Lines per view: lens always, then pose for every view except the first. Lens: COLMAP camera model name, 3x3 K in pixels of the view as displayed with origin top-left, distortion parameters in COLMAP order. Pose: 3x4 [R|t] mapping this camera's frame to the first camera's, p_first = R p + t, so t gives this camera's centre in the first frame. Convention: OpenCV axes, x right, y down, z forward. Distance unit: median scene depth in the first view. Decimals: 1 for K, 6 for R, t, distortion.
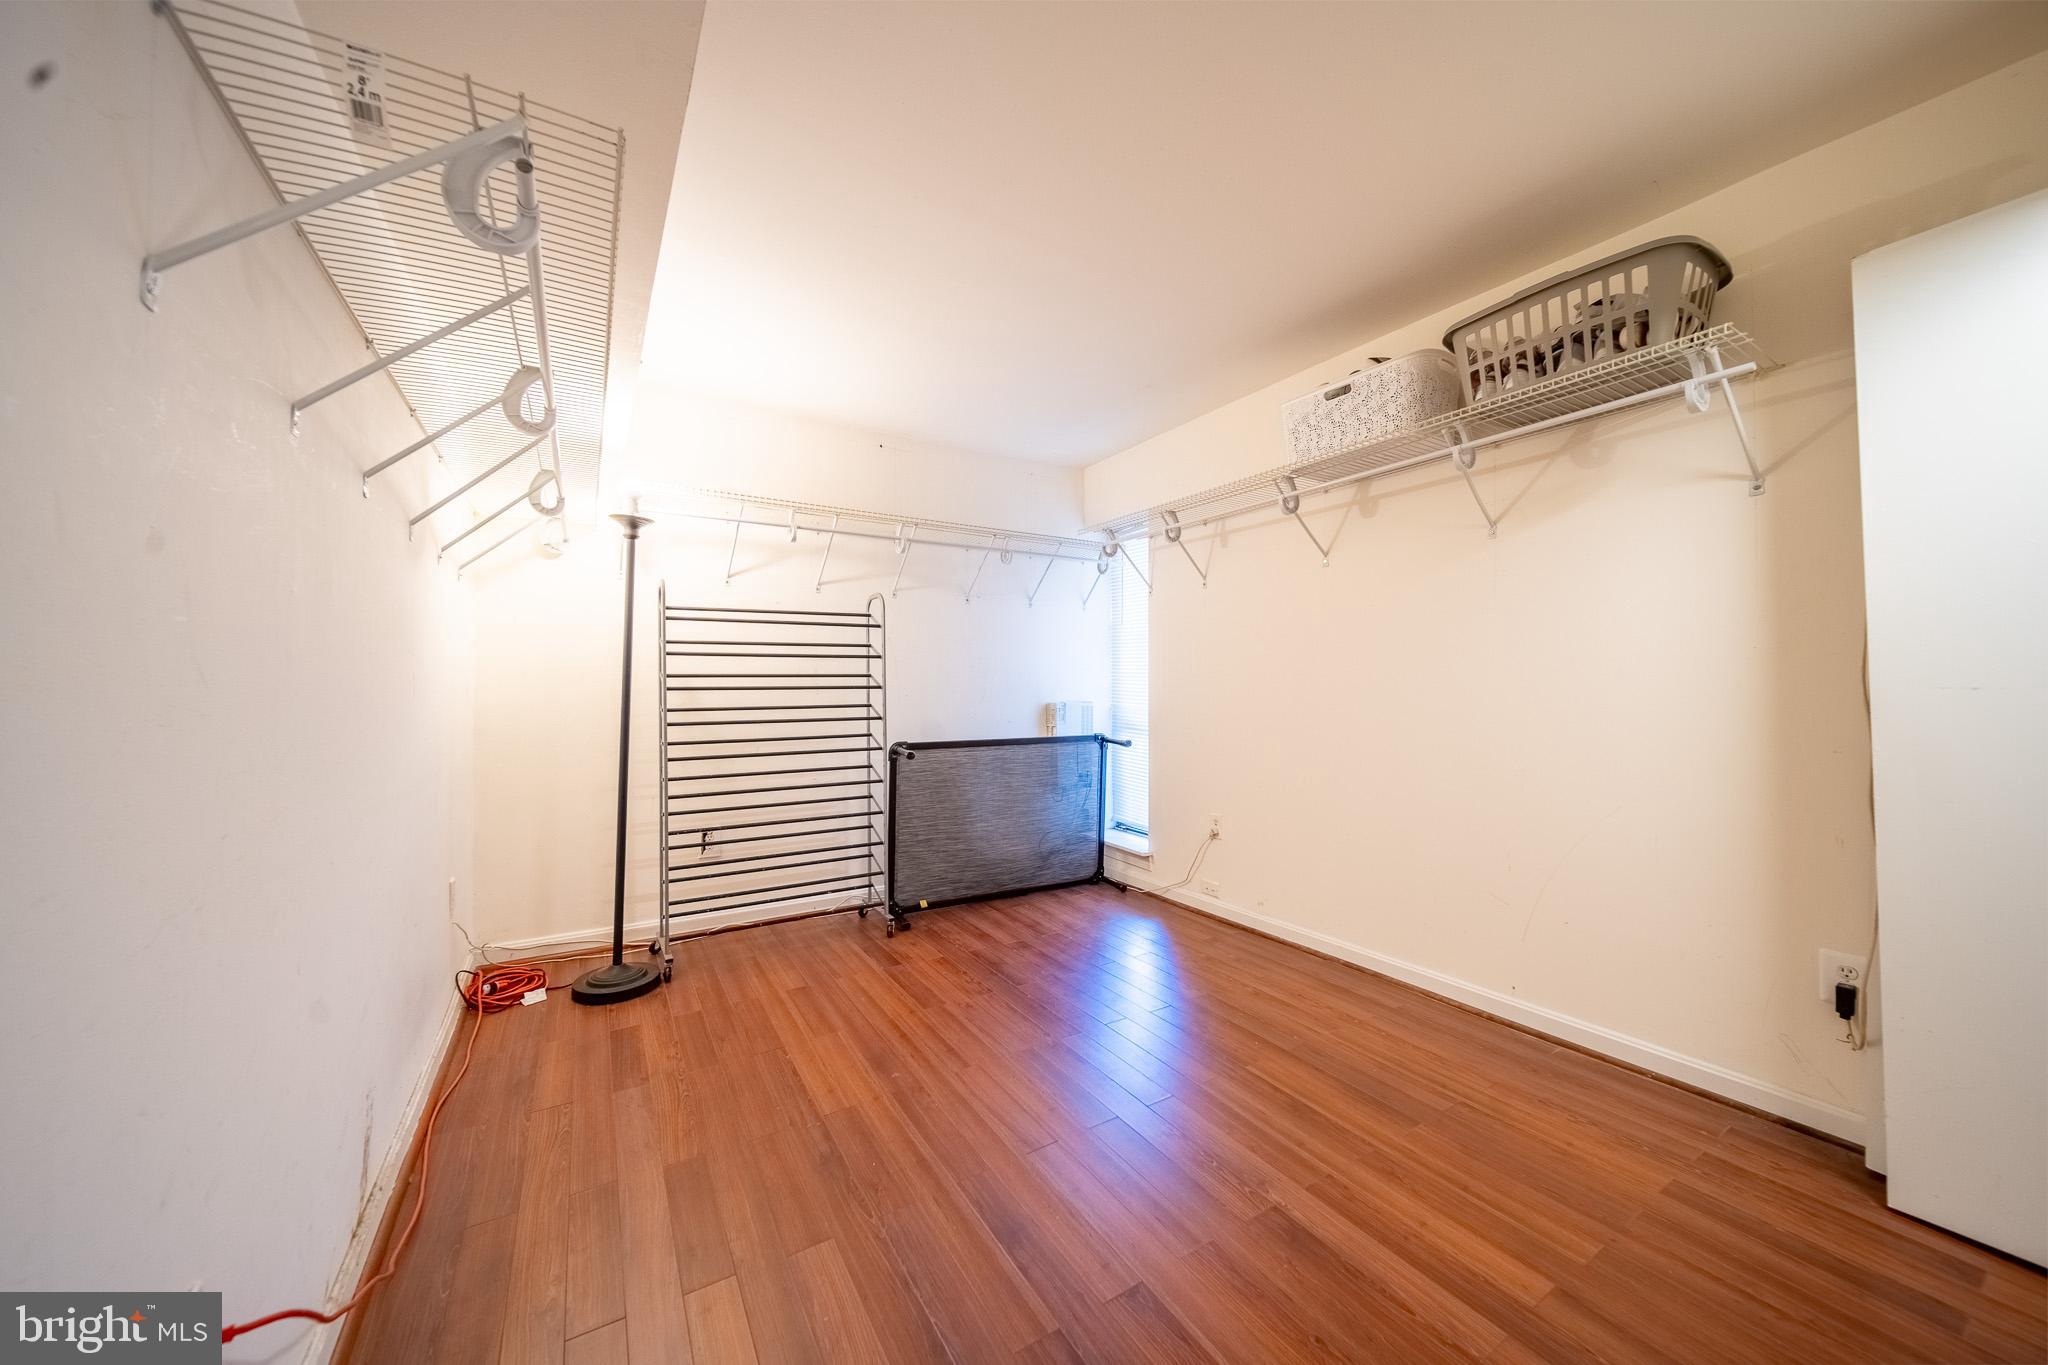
lens RADIAL K [[715.2, 0, 1018.2], [0, 715.2, 679.0], [0, 0, 1]] dist [-0.003391, -0.000510]
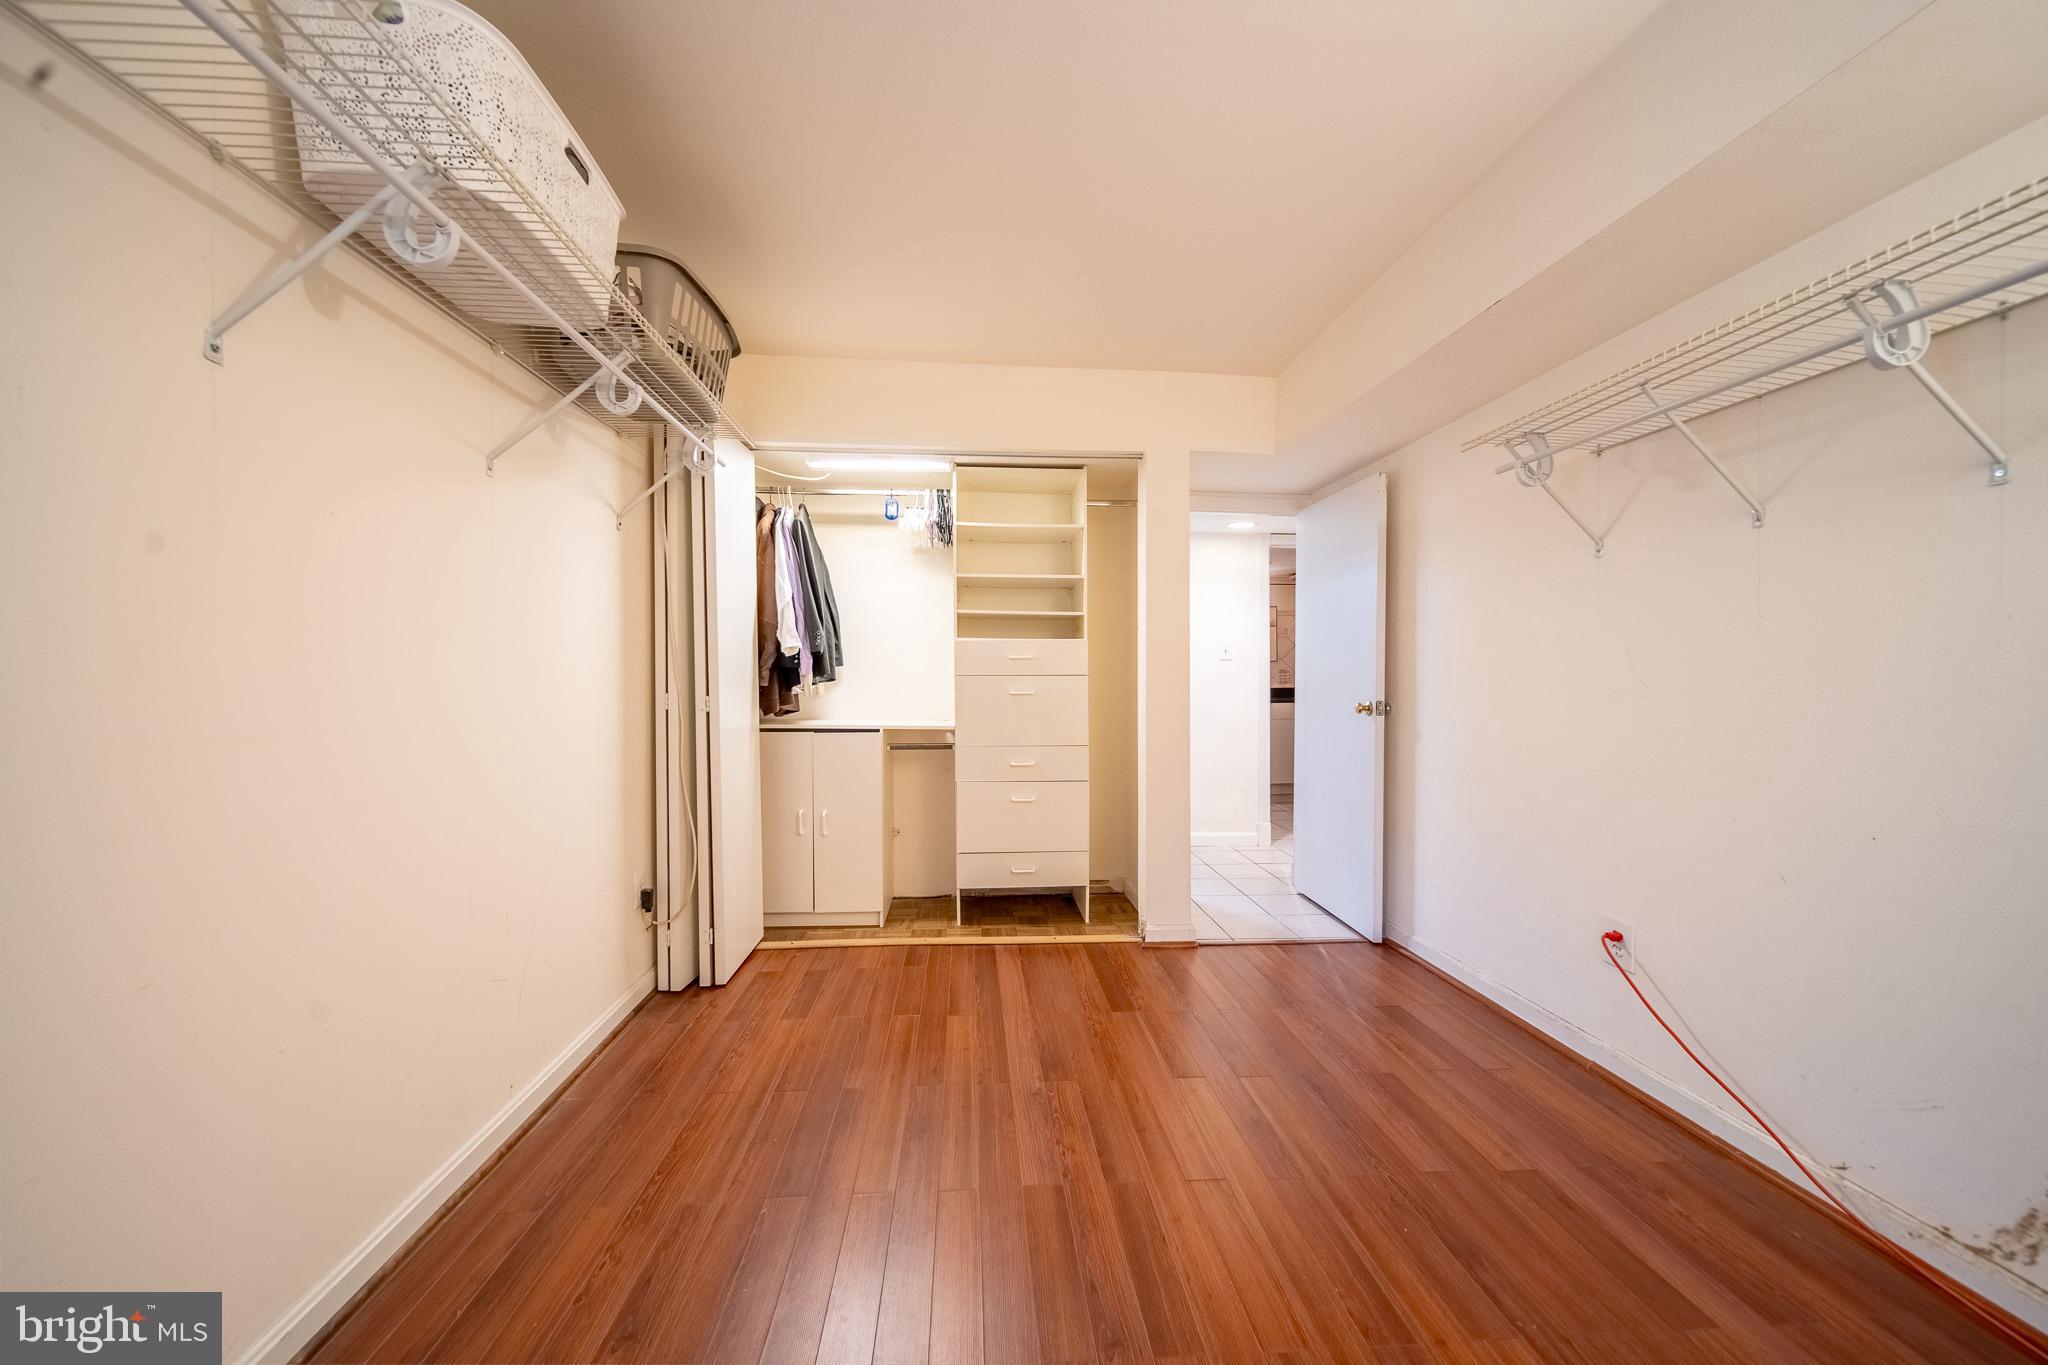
lens RADIAL K [[715.2, 0, 1018.2], [0, 715.2, 679.0], [0, 0, 1]] dist [-0.003391, -0.000510]
pose [[-0.893185, -0.002958, 0.449680, -0.083963], [-0.004983, 0.999982, -0.003320, 0.001631], [-0.449662, -0.005206, -0.893184, 0.997576]]
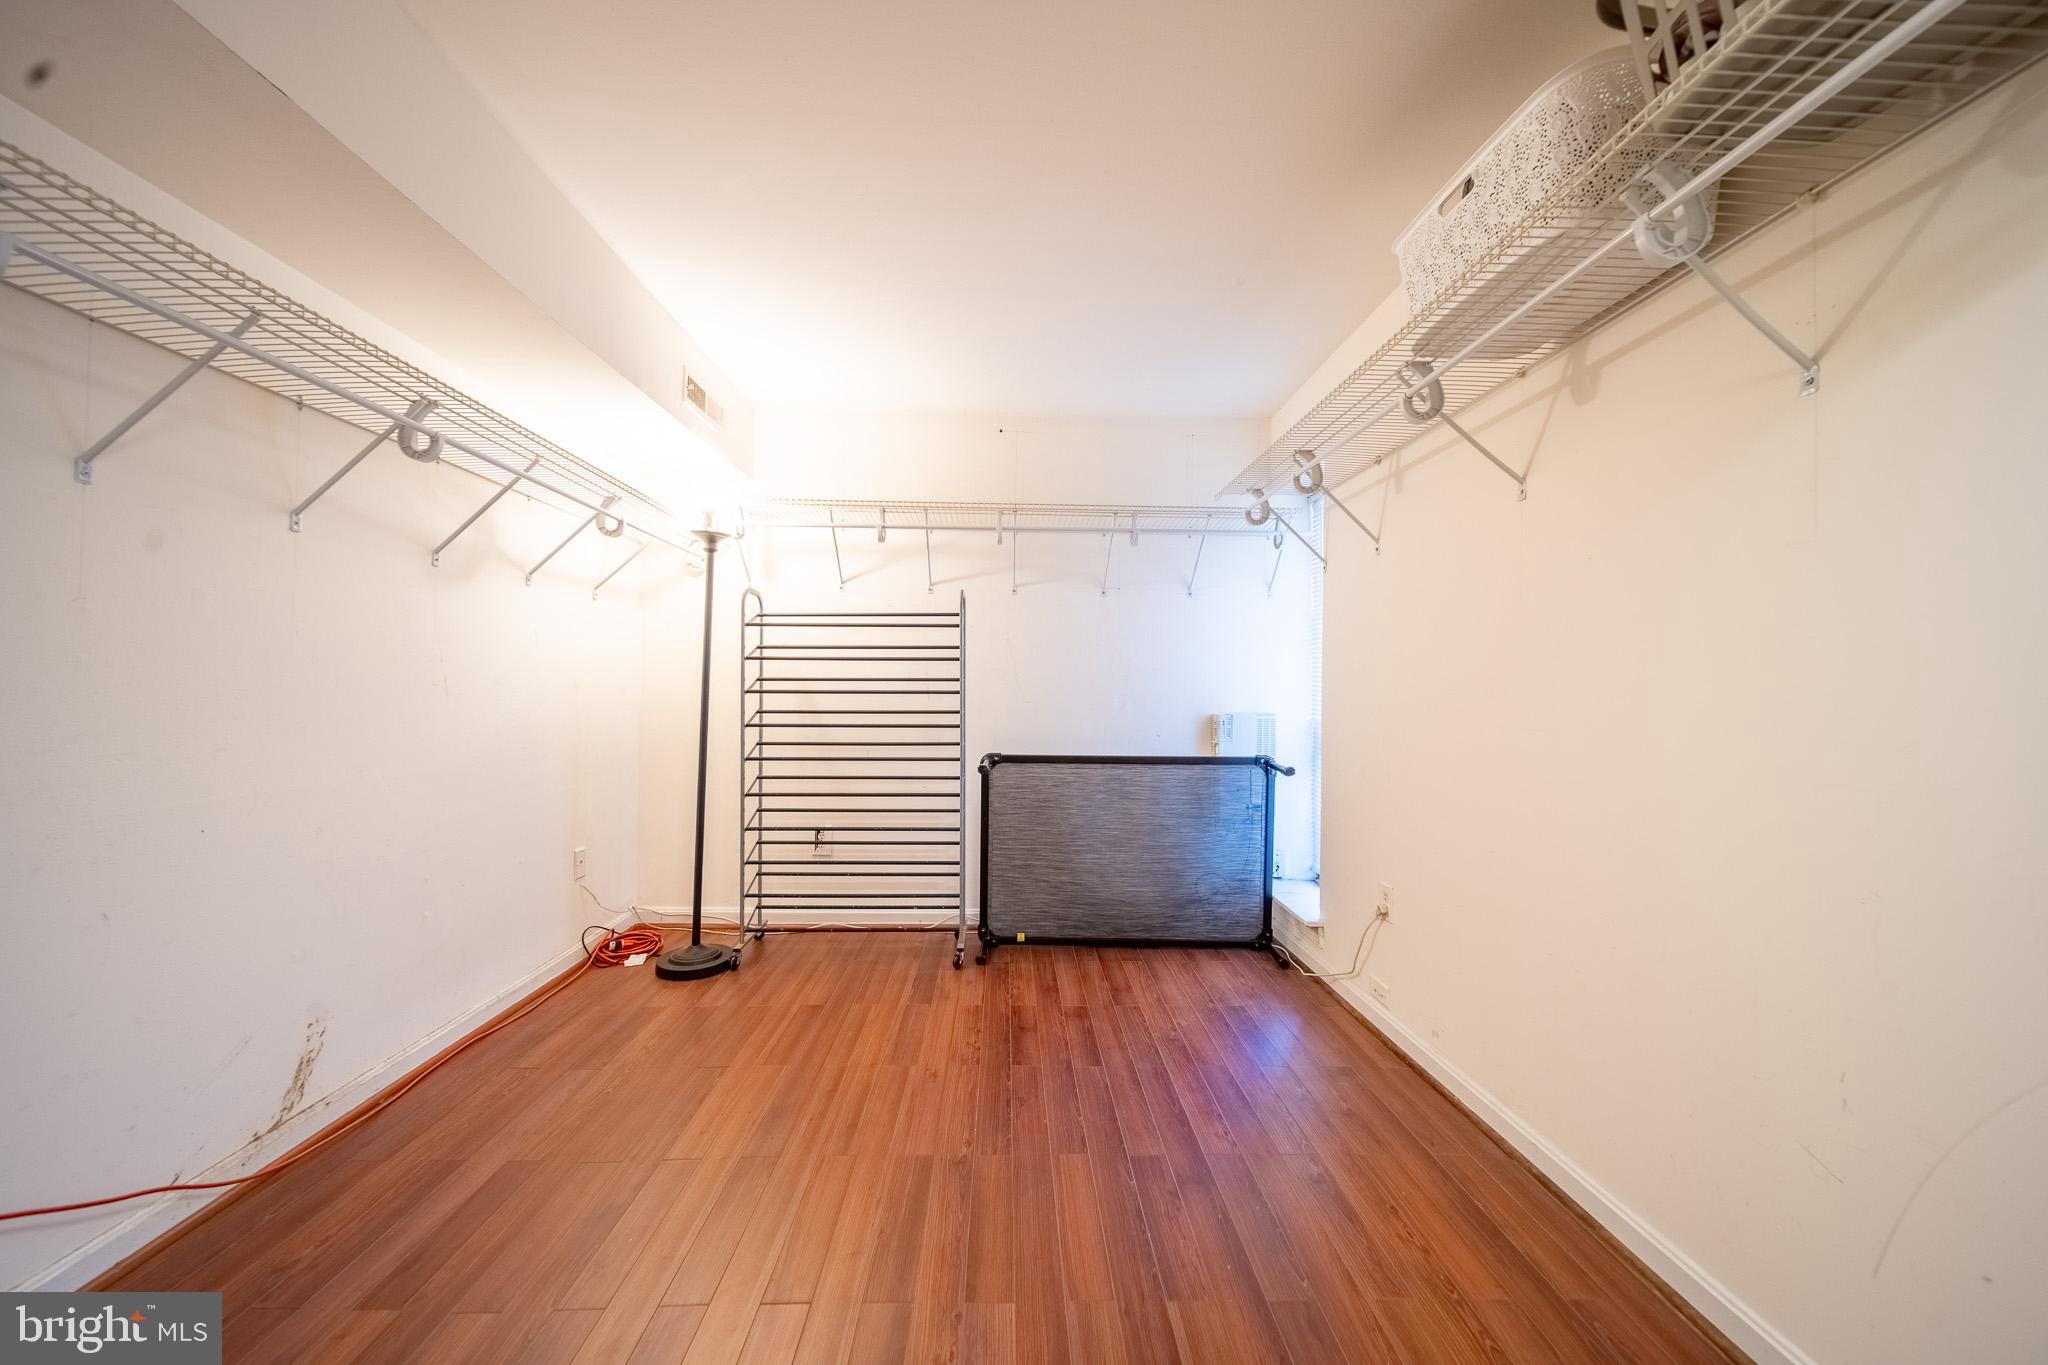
lens RADIAL K [[715.2, 0, 1018.2], [0, 715.2, 679.0], [0, 0, 1]] dist [-0.003391, -0.000510]
pose [[0.866049, 0.002506, -0.499952, 0.319247], [-0.005344, 0.999977, -0.004245, -0.002228], [0.499930, 0.006348, 0.866043, 0.237083]]
